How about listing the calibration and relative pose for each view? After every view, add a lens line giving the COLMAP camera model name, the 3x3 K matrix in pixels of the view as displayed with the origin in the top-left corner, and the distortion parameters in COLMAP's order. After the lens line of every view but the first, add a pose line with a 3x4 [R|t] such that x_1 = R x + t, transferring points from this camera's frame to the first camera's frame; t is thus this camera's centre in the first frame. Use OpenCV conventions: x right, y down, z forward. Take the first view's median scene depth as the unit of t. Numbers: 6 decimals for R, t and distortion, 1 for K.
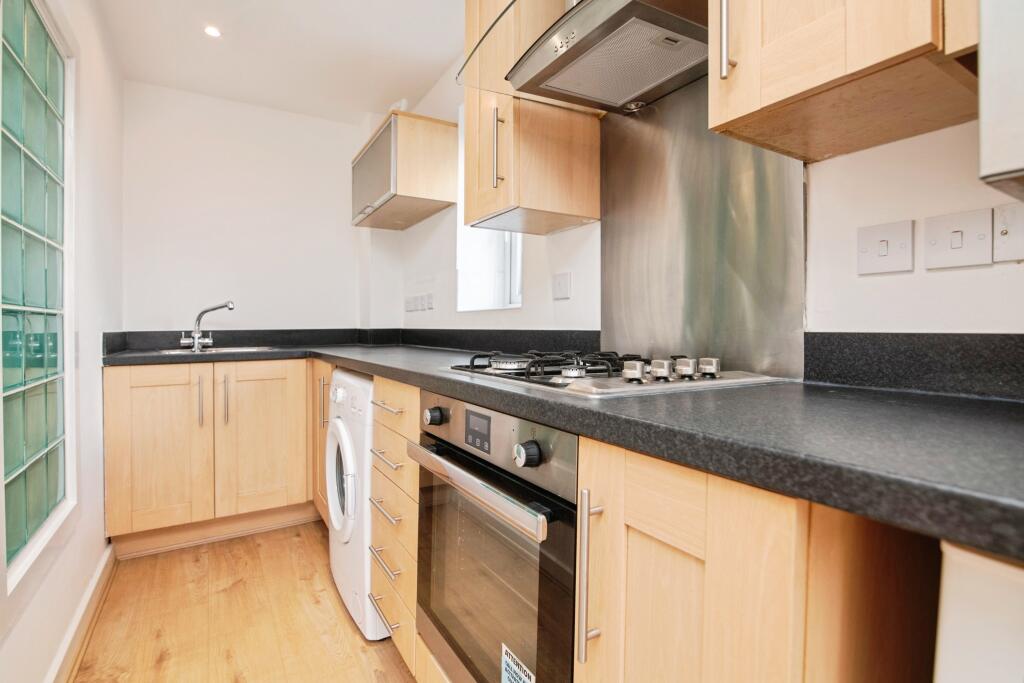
lens RADIAL K [[483.1, 0, 499.6], [0, 483.1, 331.9], [0, 0, 1]] dist [-0.016313, -0.000313]
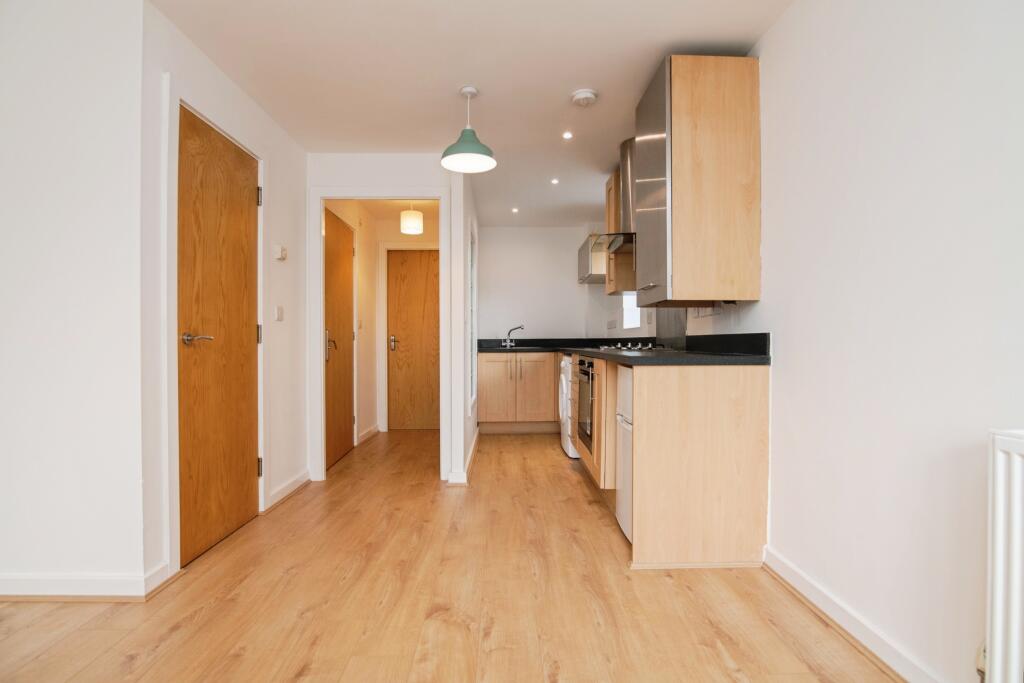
lens RADIAL K [[483.1, 0, 499.6], [0, 483.1, 331.9], [0, 0, 1]] dist [-0.016313, -0.000313]
pose [[0.856029, -0.007061, -0.516880, 0.725234], [-0.008733, 0.999566, -0.028117, 0.043126], [0.516854, 0.028583, 0.855596, -1.392273]]
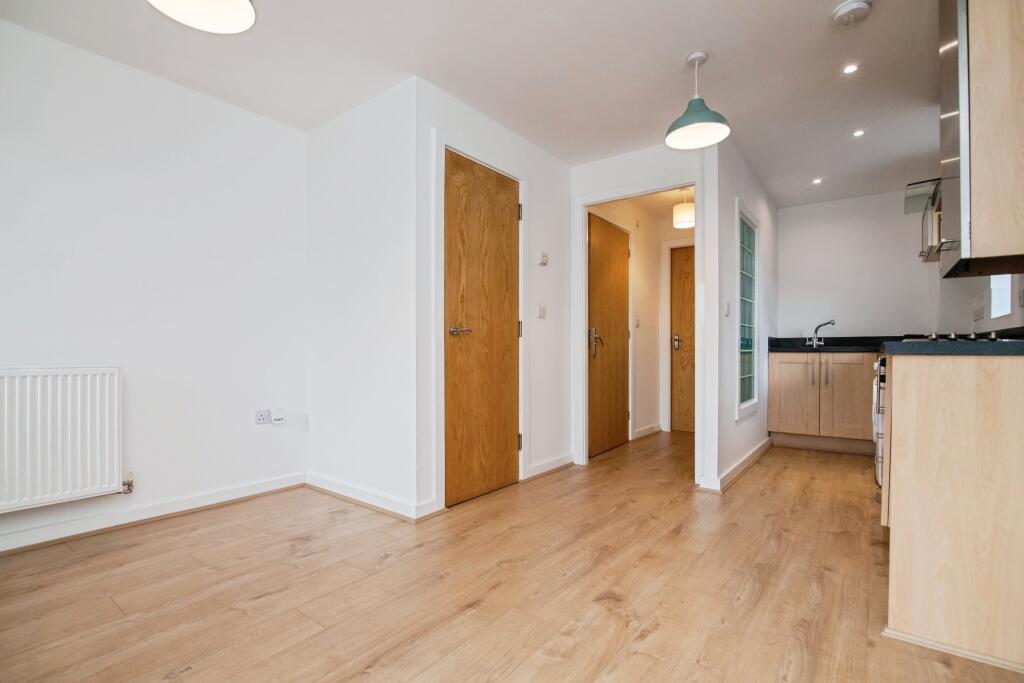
lens RADIAL K [[469.1, 0, 512.0], [0, 469.1, 341.5], [0, 0, 1]] dist [-0.015500, -0.000256]
pose [[0.361754, -0.008301, -0.932237, 0.935756], [-0.016936, 0.999737, -0.015474, 0.095771], [0.932120, 0.021386, 0.361518, -1.097823]]
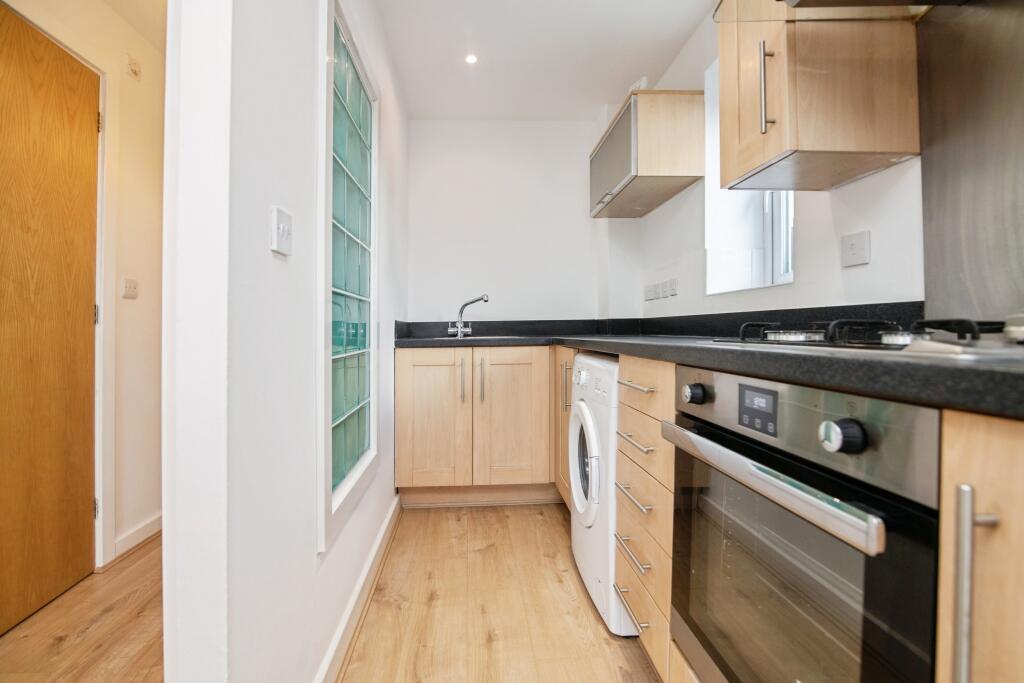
lens RADIAL K [[473.0, 0, 490.7], [0, 473.0, 322.2], [0, 0, 1]] dist [-0.017796, -0.000584]
pose [[0.880688, -0.009713, -0.473597, -0.037325], [-0.002534, 0.999679, -0.025213, 0.045351], [0.473689, 0.023405, 0.880381, 0.045275]]
